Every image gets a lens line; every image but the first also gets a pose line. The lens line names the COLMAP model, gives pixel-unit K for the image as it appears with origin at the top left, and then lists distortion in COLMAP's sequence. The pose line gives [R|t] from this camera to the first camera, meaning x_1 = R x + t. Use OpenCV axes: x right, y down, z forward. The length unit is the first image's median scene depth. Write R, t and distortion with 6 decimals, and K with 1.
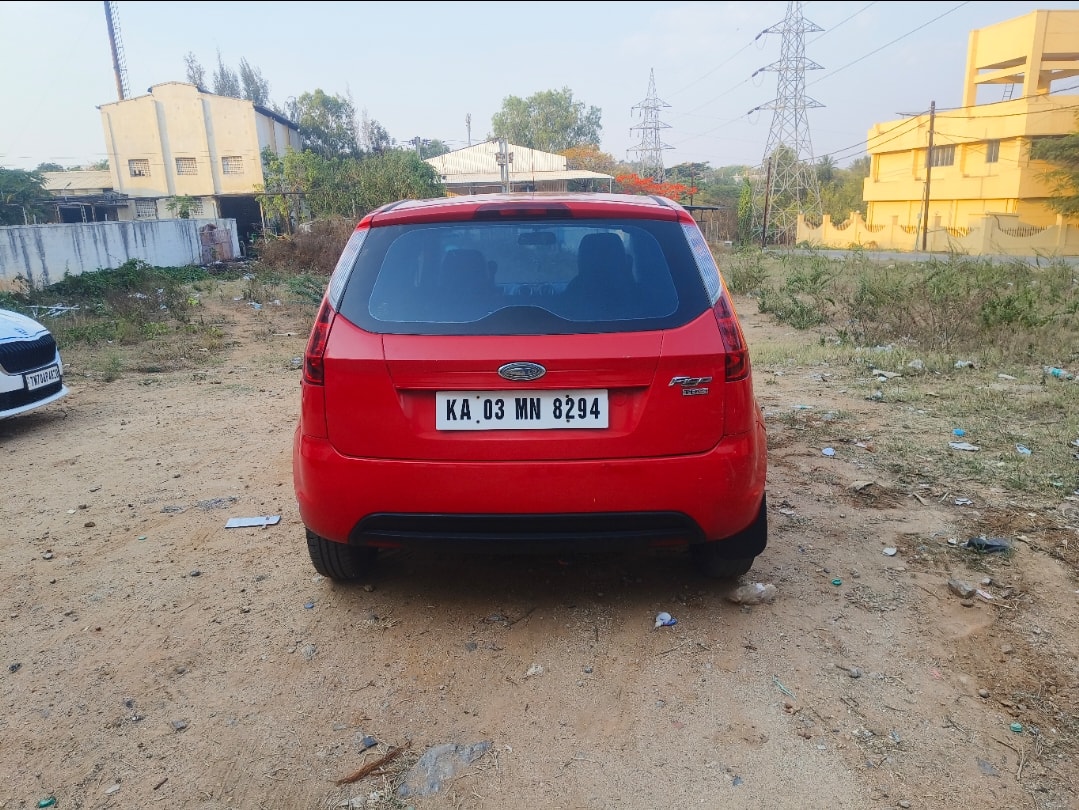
lens RADIAL K [[743.4, 0, 541.4], [0, 743.4, 393.6], [0, 0, 1]] dist [0.061041, -0.073957]
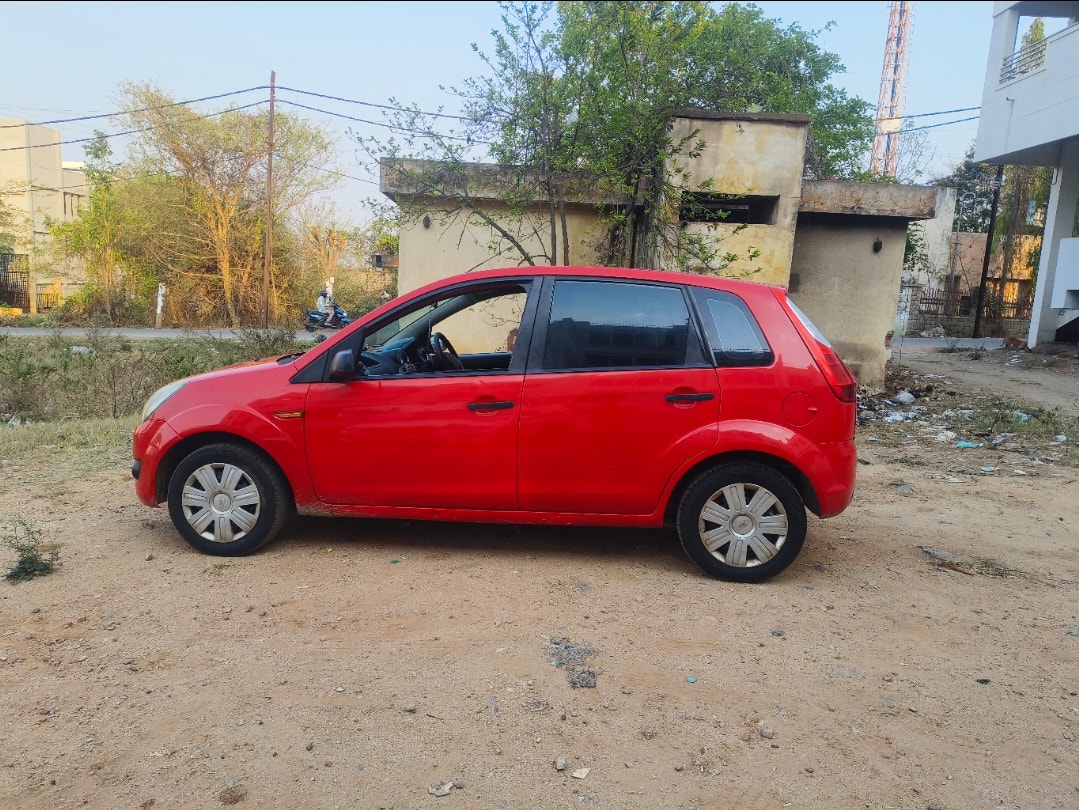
lens RADIAL K [[716.9, 0, 551.3], [0, 716.9, 382.8], [0, 0, 1]] dist [-0.000215, -0.001287]
pose [[0.089200, -0.089087, 0.992022, -0.962240], [0.183258, 0.980456, 0.071571, -0.143439], [-0.979010, 0.175411, 0.103782, 0.781925]]
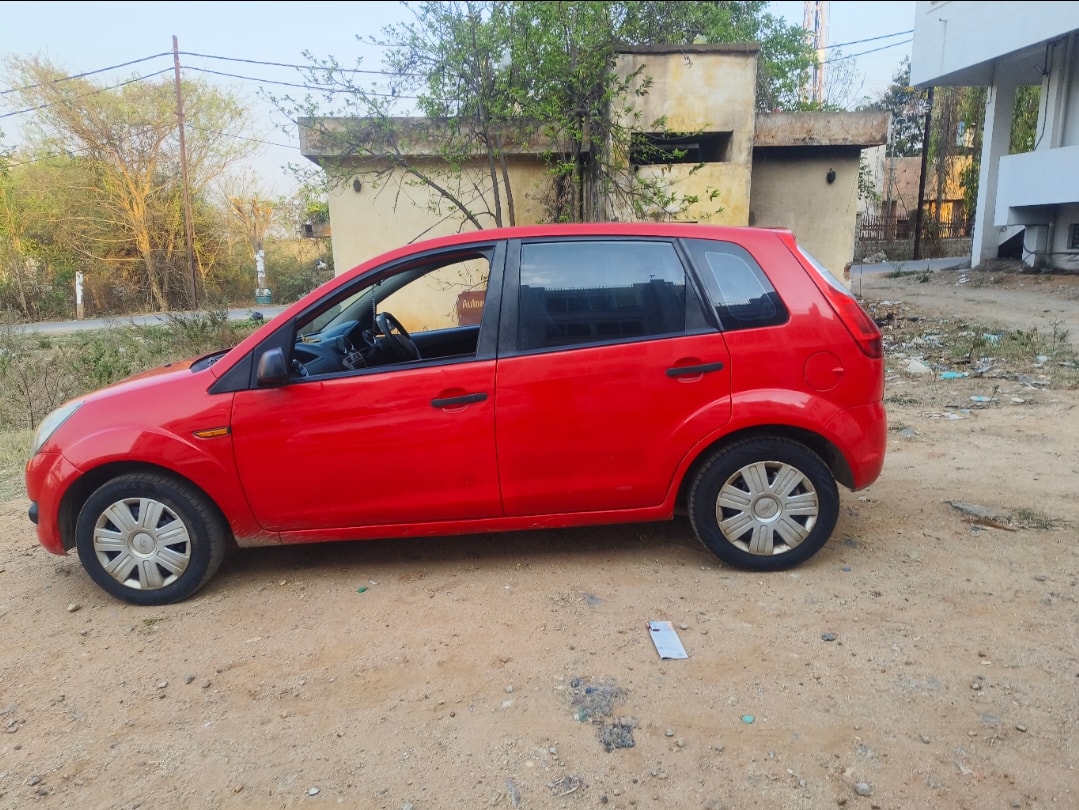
lens RADIAL K [[720.5, 0, 588.5], [0, 720.5, 365.1], [0, 0, 1]] dist [0.022521, -0.061255]
pose [[-0.034660, -0.131702, 0.990683, -0.839847], [0.266487, 0.954171, 0.136171, -0.166030], [-0.963215, 0.268724, 0.002025, 0.811360]]
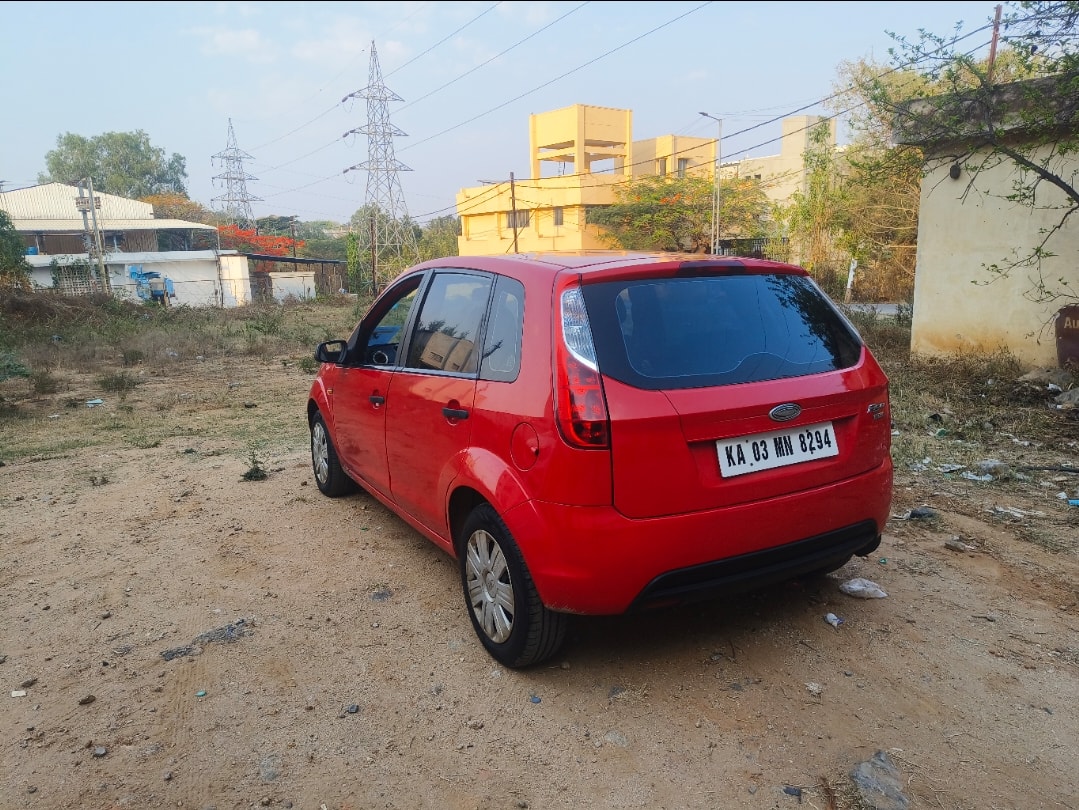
lens RADIAL K [[748.3, 0, 552.9], [0, 748.3, 382.5], [0, 0, 1]] dist [0.000429, 0.000176]
pose [[0.861779, -0.077367, 0.501350, -0.447169], [0.118456, 0.991670, -0.050585, -0.029933], [-0.493260, 0.102981, 0.863765, 0.110744]]
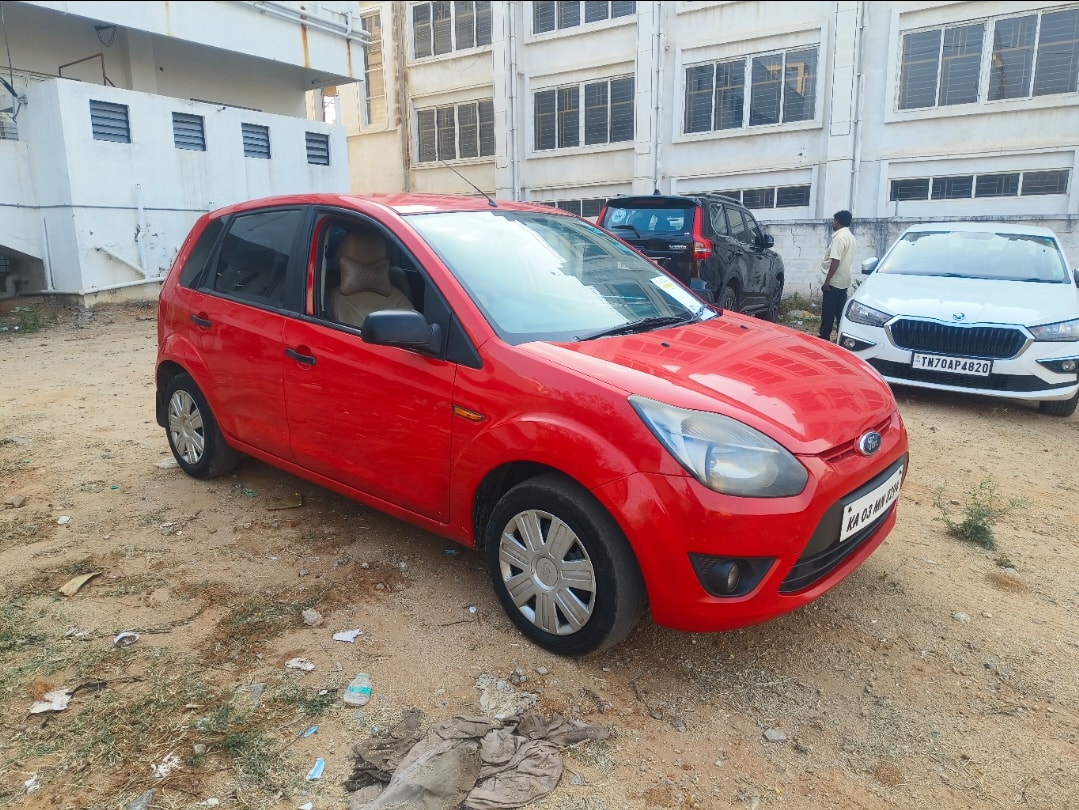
lens RADIAL K [[716.9, 0, 551.3], [0, 716.9, 382.8], [0, 0, 1]] dist [-0.000215, -0.001287]
pose [[-0.617176, 0.190787, -0.763344, 0.581535], [-0.151699, 0.923103, 0.353368, -0.356697], [0.772063, 0.333888, -0.540774, 1.526329]]
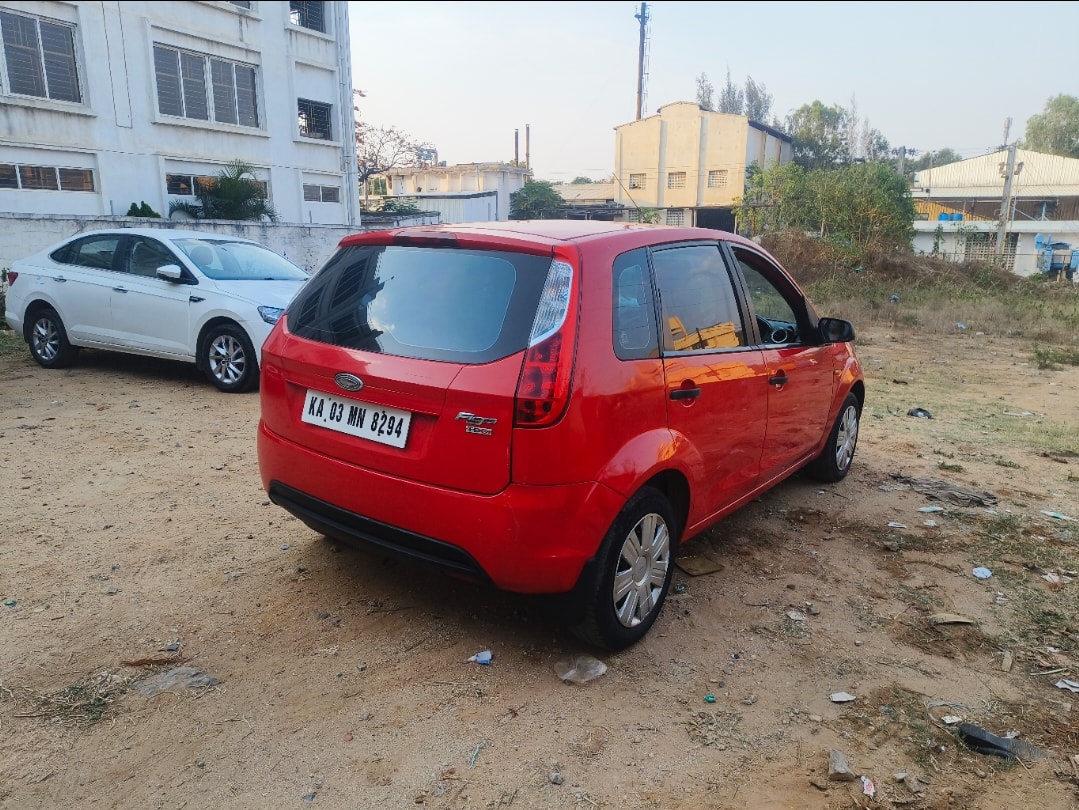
lens RADIAL K [[743.9, 0, 539.5], [0, 743.9, 405.0], [0, 0, 1]] dist [0.046741, -0.058051]
pose [[0.813381, 0.170367, -0.556226, 0.425626], [-0.170739, 0.983959, 0.051703, -0.052497], [0.556112, 0.052915, 0.829421, 0.124258]]
